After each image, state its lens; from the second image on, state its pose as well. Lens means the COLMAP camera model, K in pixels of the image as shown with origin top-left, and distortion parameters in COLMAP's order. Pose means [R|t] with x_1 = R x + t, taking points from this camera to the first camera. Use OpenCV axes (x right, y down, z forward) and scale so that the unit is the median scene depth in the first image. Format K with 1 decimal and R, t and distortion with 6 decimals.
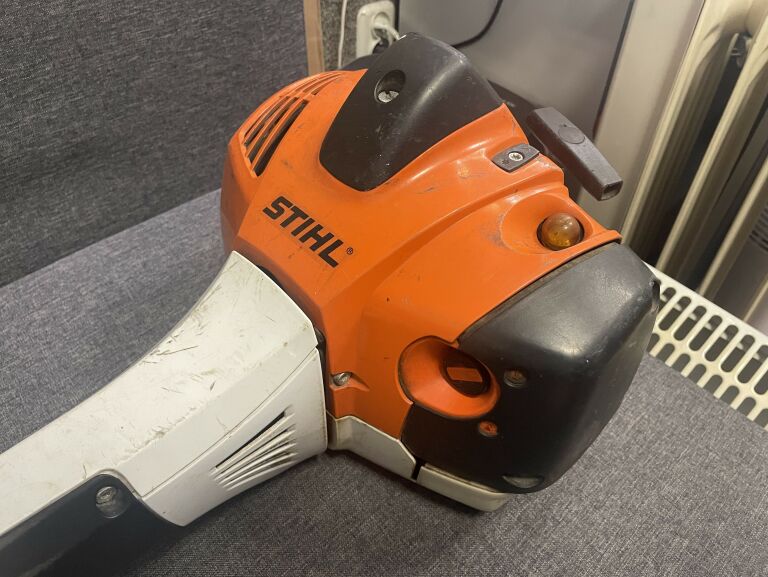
lens RADIAL K [[588.7, 0, 394.7], [0, 588.7, 286.0], [0, 0, 1]] dist [0.073355, -0.109776]
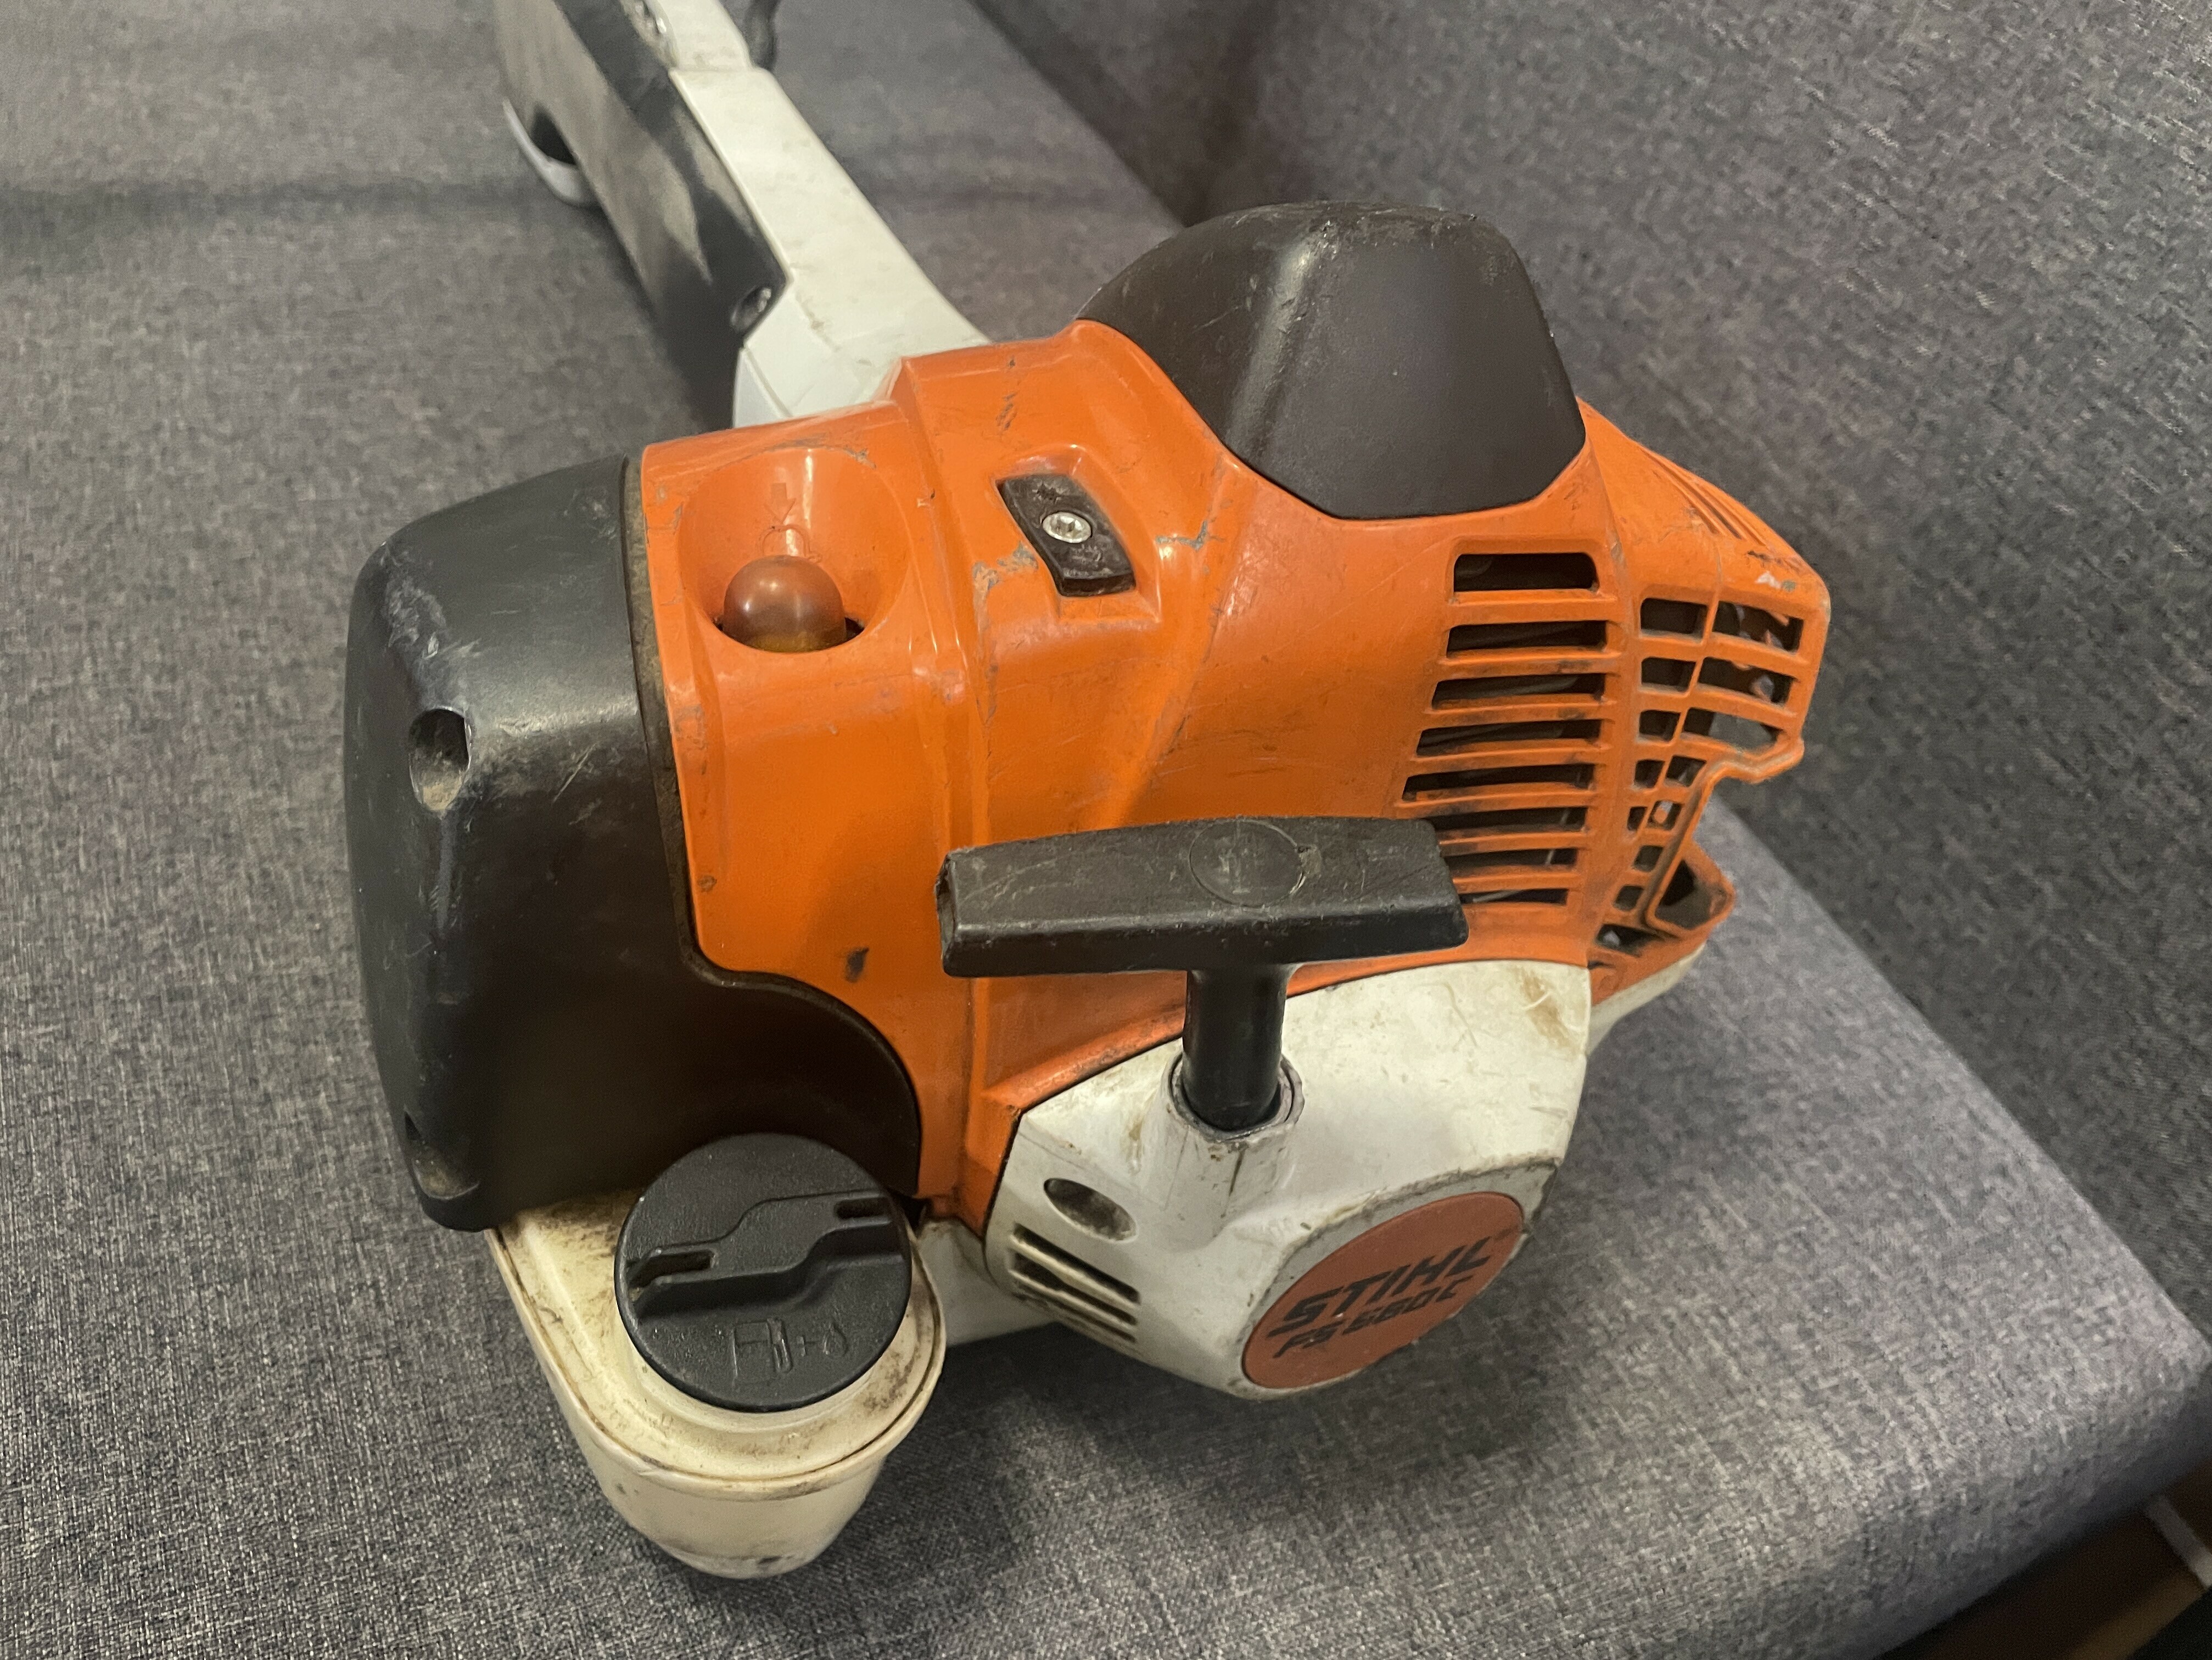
lens RADIAL K [[1699.6, 0, 1116.8], [0, 1699.6, 800.4], [0, 0, 1]] dist [0.070018, -0.107576]
pose [[-0.304294, 0.562101, -0.769056, 0.827196], [-0.820710, 0.255141, 0.511213, -0.567881], [0.483571, 0.786731, 0.383684, 0.702742]]
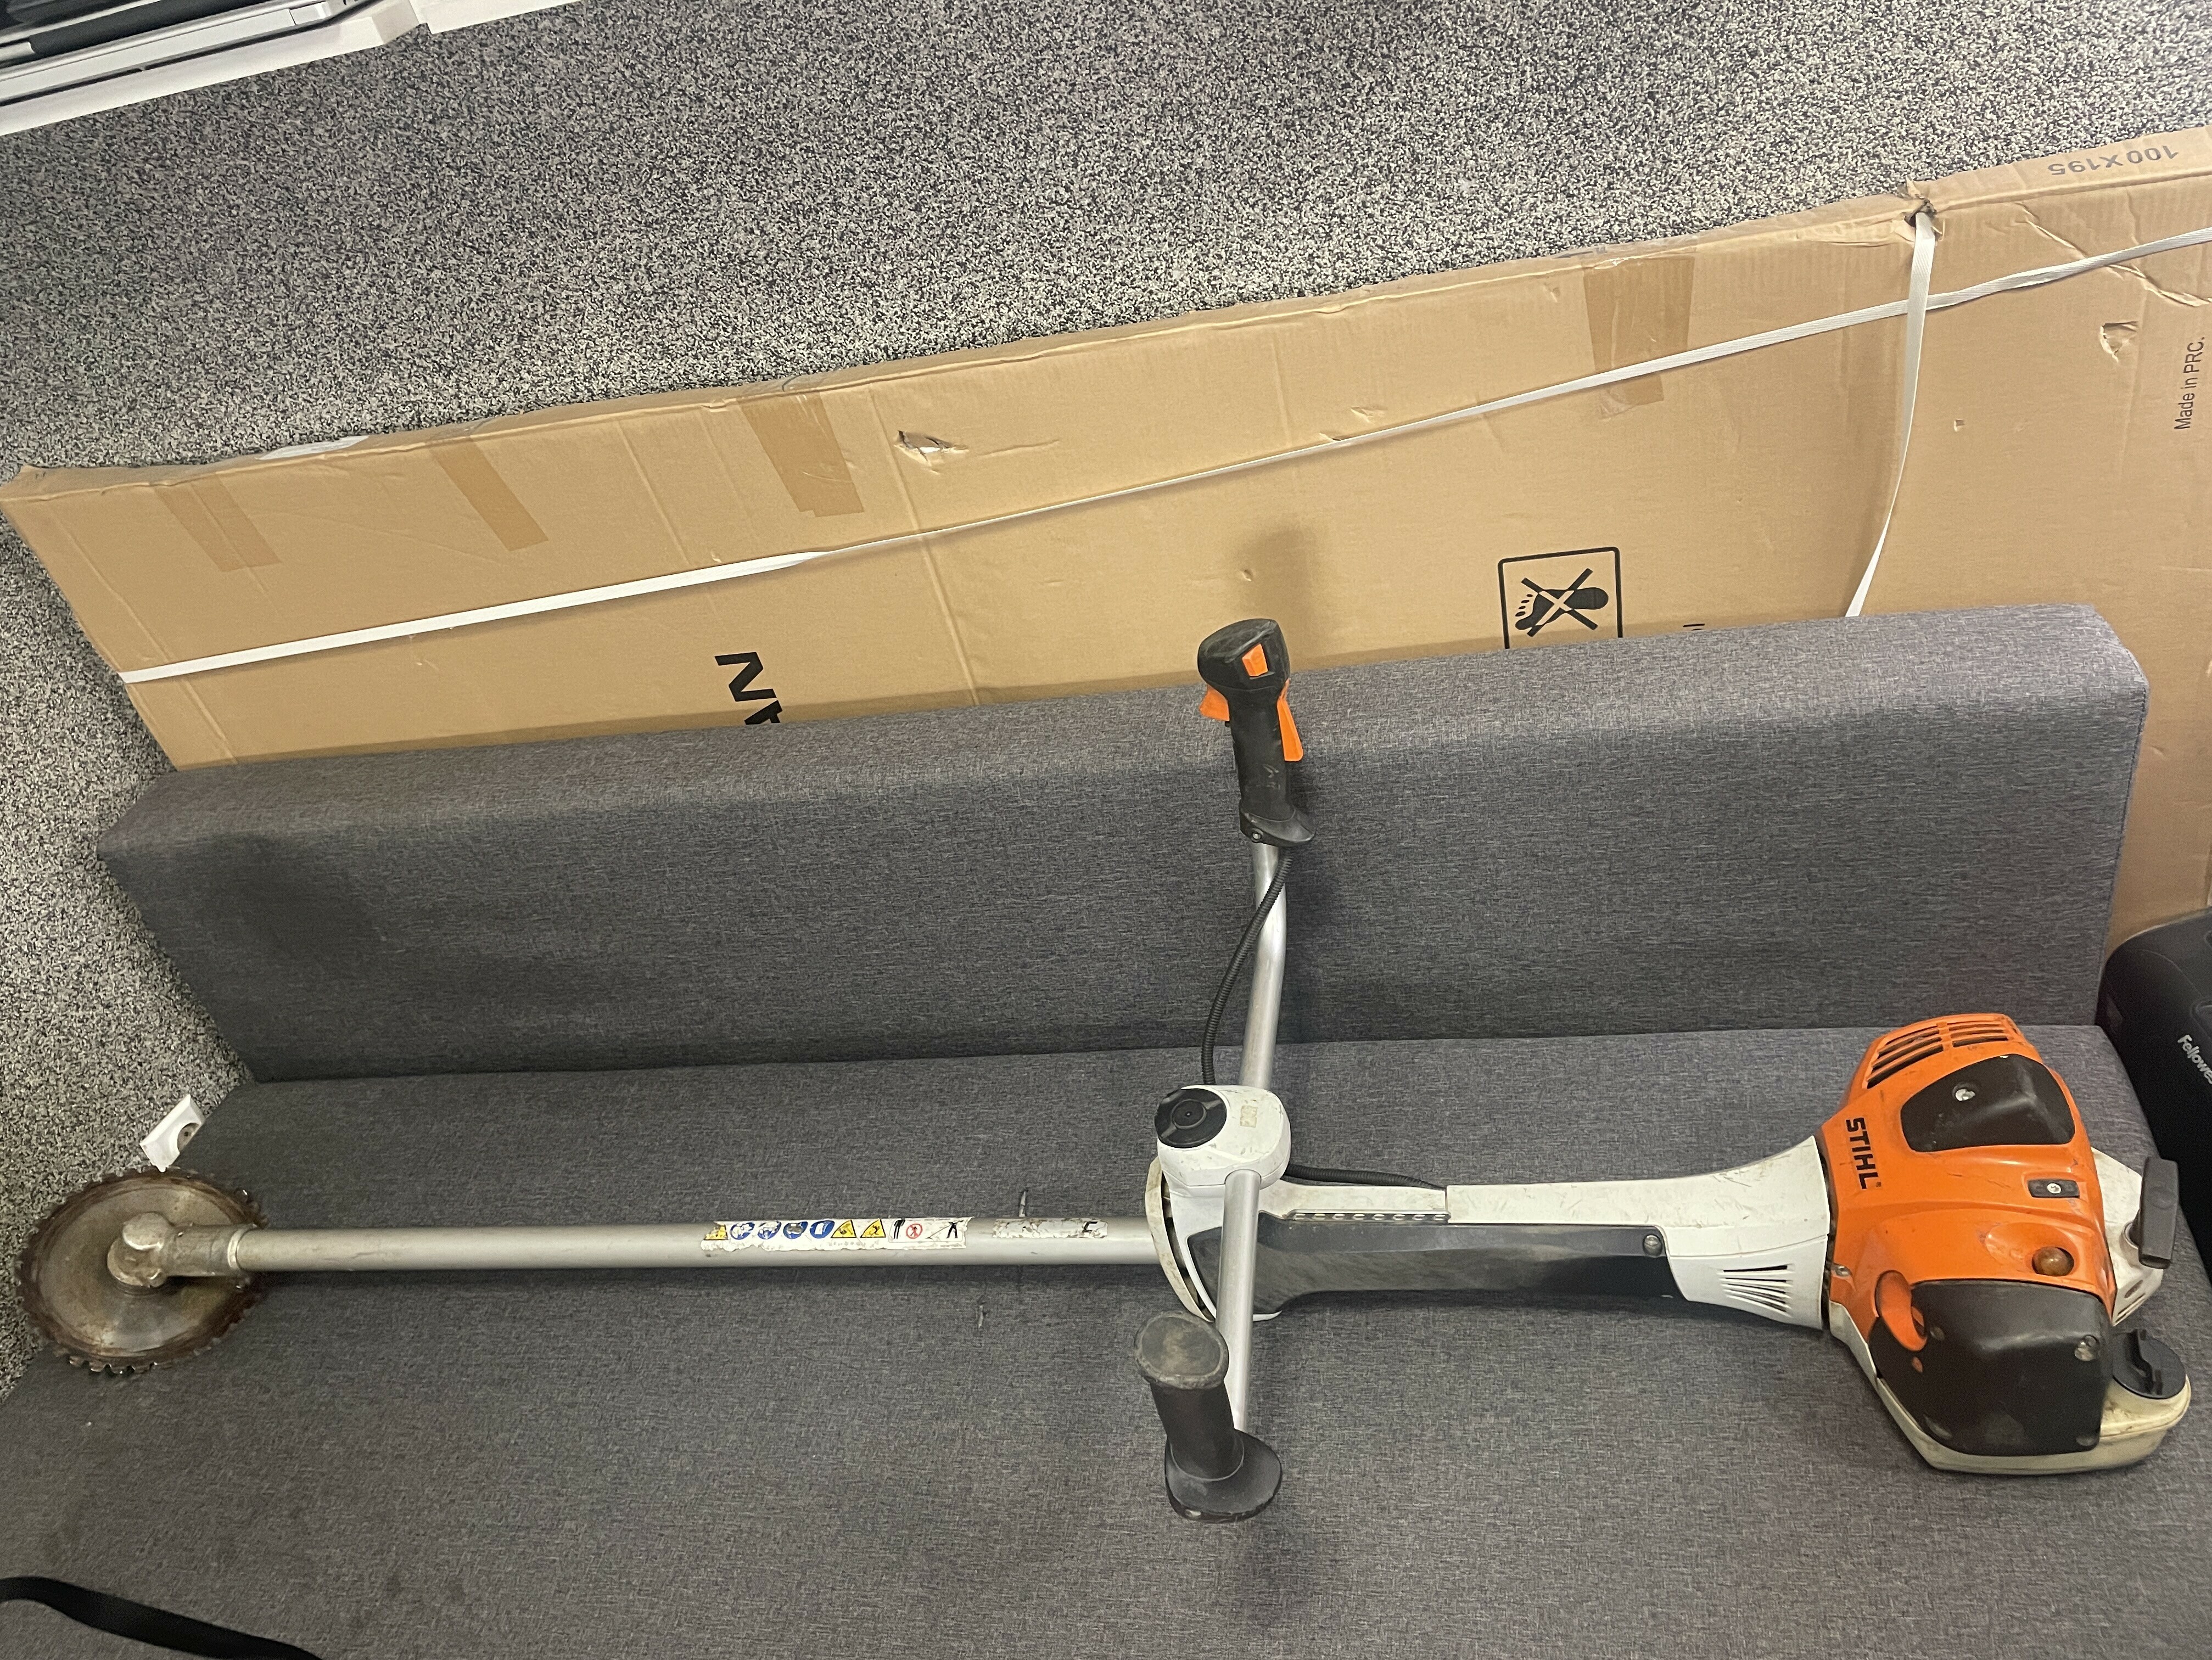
lens RADIAL K [[1668.8, 0, 1095.3], [0, 1668.8, 805.3], [0, 0, 1]] dist [0.102764, -0.133442]
pose [[0.567100, 0.353032, -0.744155, 1.232447], [-0.396290, 0.908986, 0.129228, -0.529236], [0.722047, 0.221615, 0.655389, -2.494735]]
